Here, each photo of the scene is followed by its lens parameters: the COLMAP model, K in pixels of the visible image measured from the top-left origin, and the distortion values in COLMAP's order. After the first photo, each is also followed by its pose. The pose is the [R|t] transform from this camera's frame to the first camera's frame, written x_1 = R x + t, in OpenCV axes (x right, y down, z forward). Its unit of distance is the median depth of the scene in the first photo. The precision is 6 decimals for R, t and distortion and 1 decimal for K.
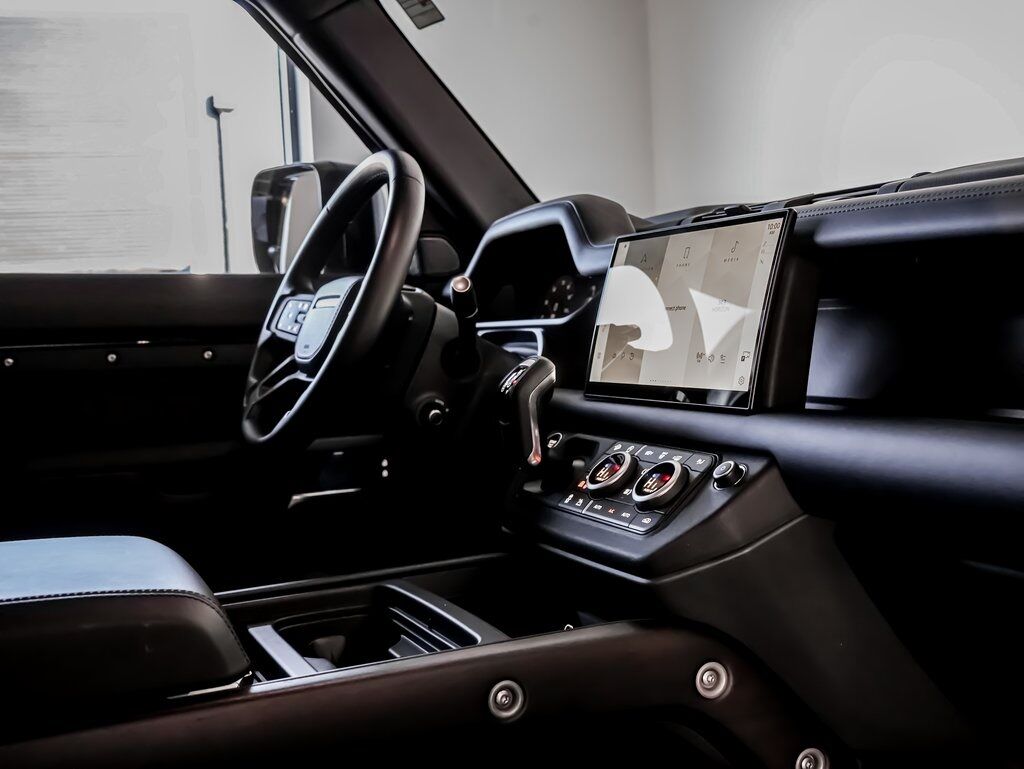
lens RADIAL K [[1116.6, 0, 512.0], [0, 1116.6, 384.5], [0, 0, 1]] dist [-0.001482, 0.006585]
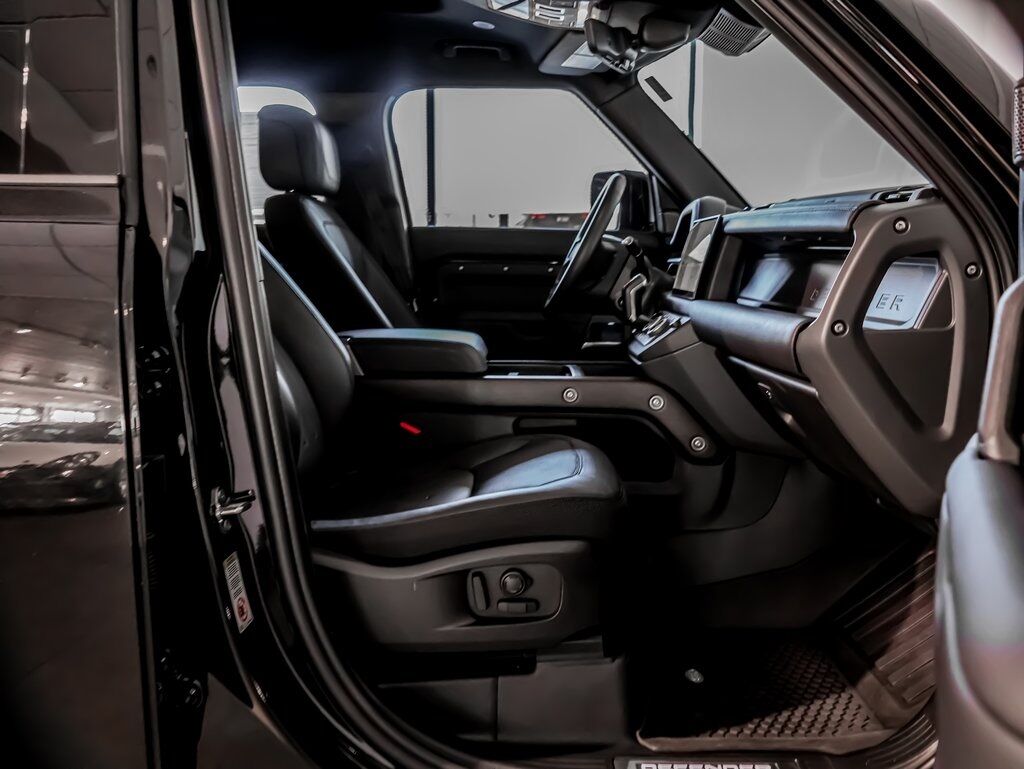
lens RADIAL K [[931.5, 0, 512.0], [0, 931.5, 384.5], [0, 0, 1]] dist [0.005795, -0.007998]
pose [[0.891585, 0.101033, -0.441439, 0.473978], [-0.064269, 0.993158, 0.097500, 0.021698], [0.448270, -0.058559, 0.891978, -0.605596]]
